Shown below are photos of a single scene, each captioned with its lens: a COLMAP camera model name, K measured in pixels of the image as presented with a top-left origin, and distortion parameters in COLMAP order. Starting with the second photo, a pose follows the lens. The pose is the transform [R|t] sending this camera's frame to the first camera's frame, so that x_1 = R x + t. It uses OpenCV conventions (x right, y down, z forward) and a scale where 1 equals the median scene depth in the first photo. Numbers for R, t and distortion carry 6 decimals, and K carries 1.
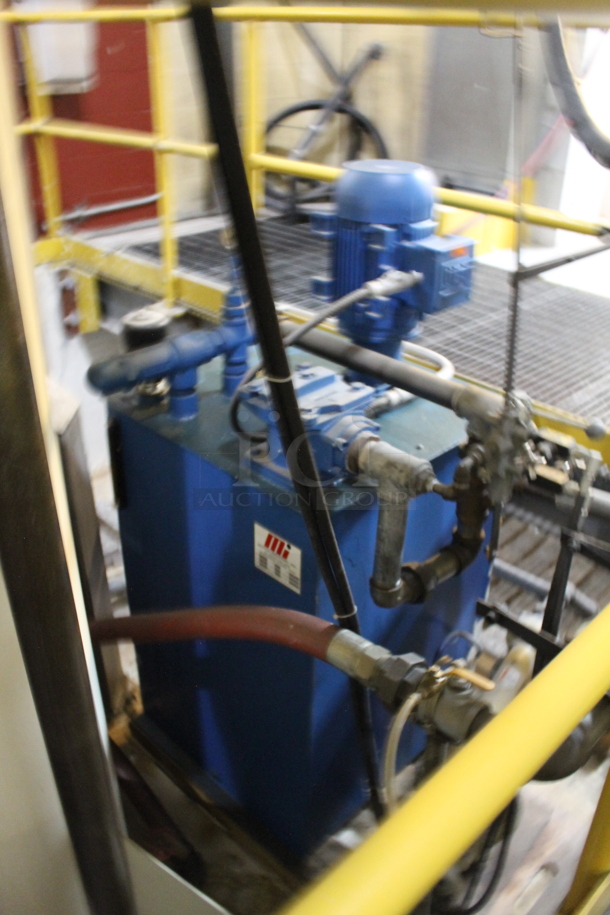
lens RADIAL K [[779.5, 0, 301.2], [0, 779.5, 460.0], [0, 0, 1]] dist [-0.126340, 0.096035]
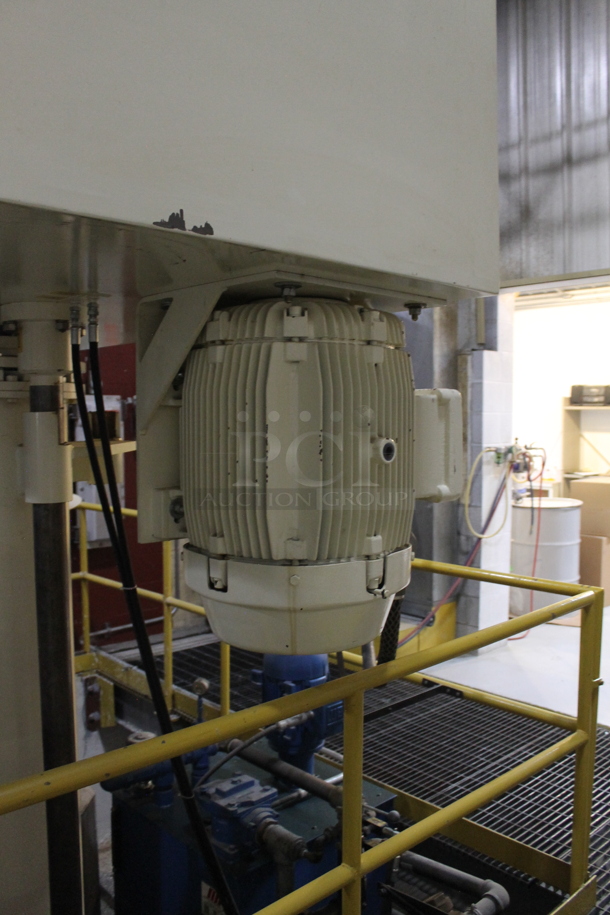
lens RADIAL K [[779.5, 0, 312.5], [0, 779.5, 461.5], [0, 0, 1]] dist [-0.126340, 0.096035]
pose [[0.999863, -0.009864, -0.013291, 0.176324], [0.002925, 0.895664, -0.444722, 0.003457], [0.016291, 0.444622, 0.895570, -0.656224]]
